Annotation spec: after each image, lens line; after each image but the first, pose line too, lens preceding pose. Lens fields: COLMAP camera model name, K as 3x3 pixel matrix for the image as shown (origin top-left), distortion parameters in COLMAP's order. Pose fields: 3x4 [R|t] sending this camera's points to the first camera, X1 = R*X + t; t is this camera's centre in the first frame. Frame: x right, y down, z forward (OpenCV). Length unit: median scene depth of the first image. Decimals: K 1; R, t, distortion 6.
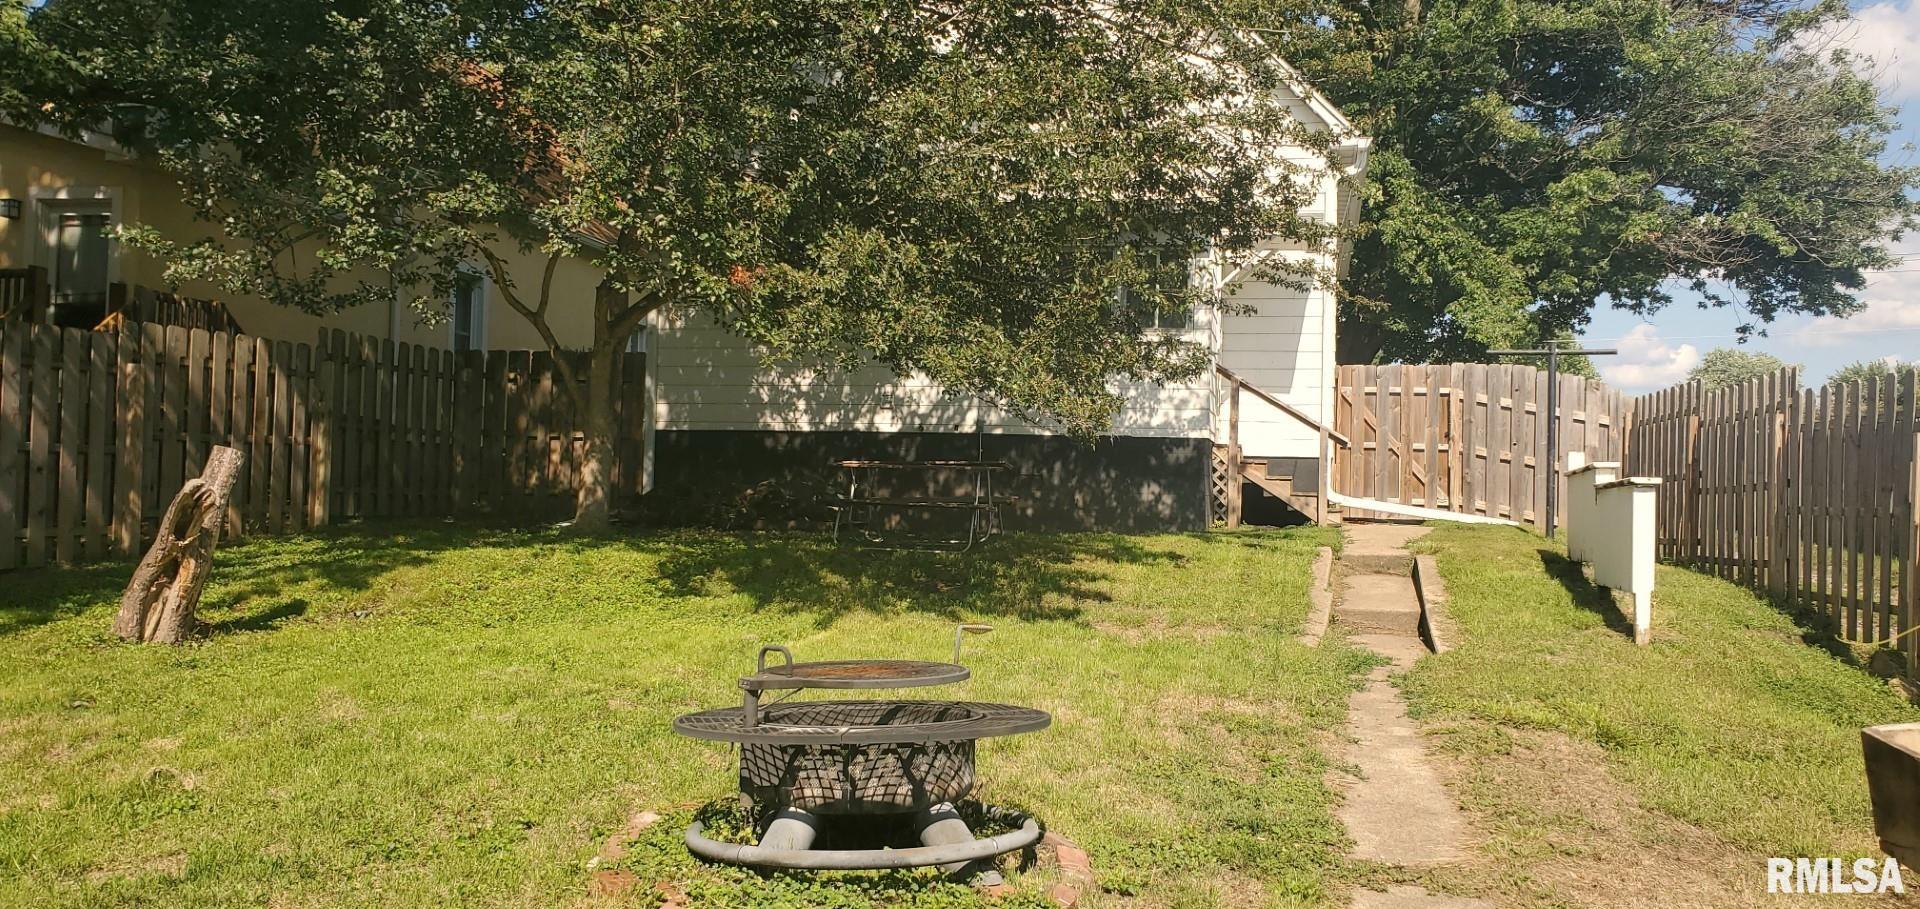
lens RADIAL K [[1501.6, 0, 971.8], [0, 1501.6, 453.3], [0, 0, 1]] dist [0.079884, -0.116389]
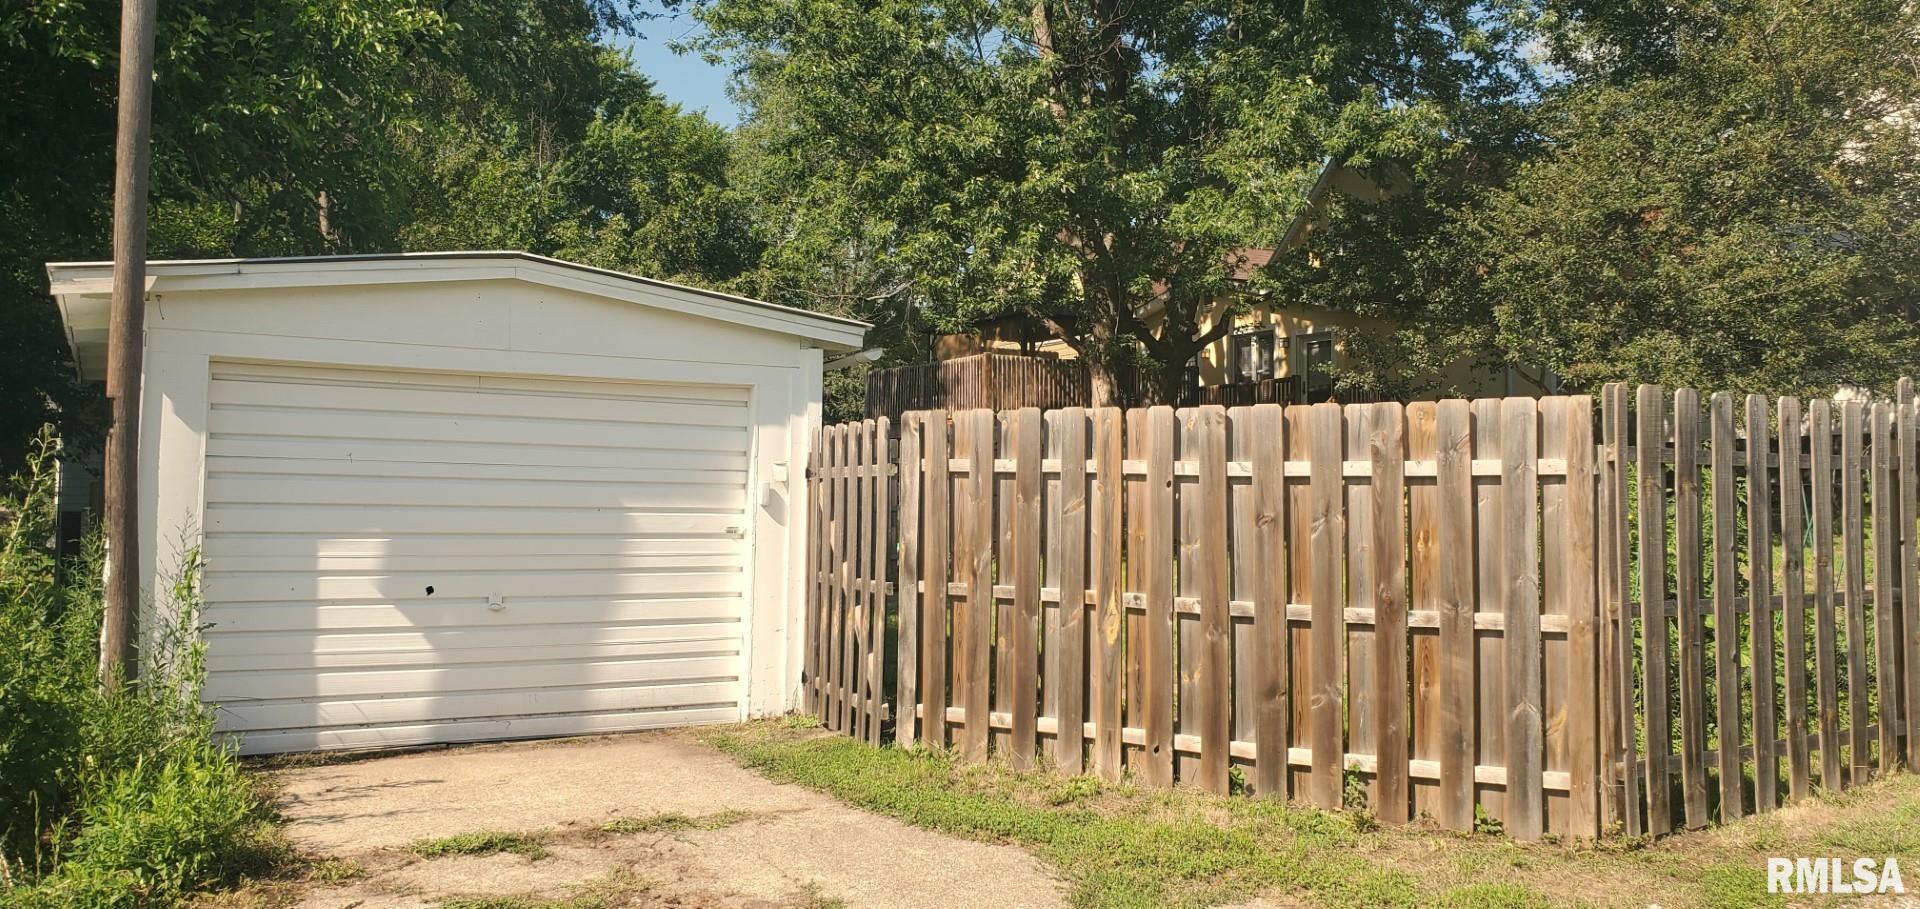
lens RADIAL K [[1501.6, 0, 956.8], [0, 1501.6, 433.2], [0, 0, 1]] dist [0.079884, -0.116389]
pose [[0.692861, -0.061767, -0.718421, 0.397489], [0.042648, 0.998091, -0.044682, 0.012811], [0.719809, 0.000319, 0.694172, -0.550559]]
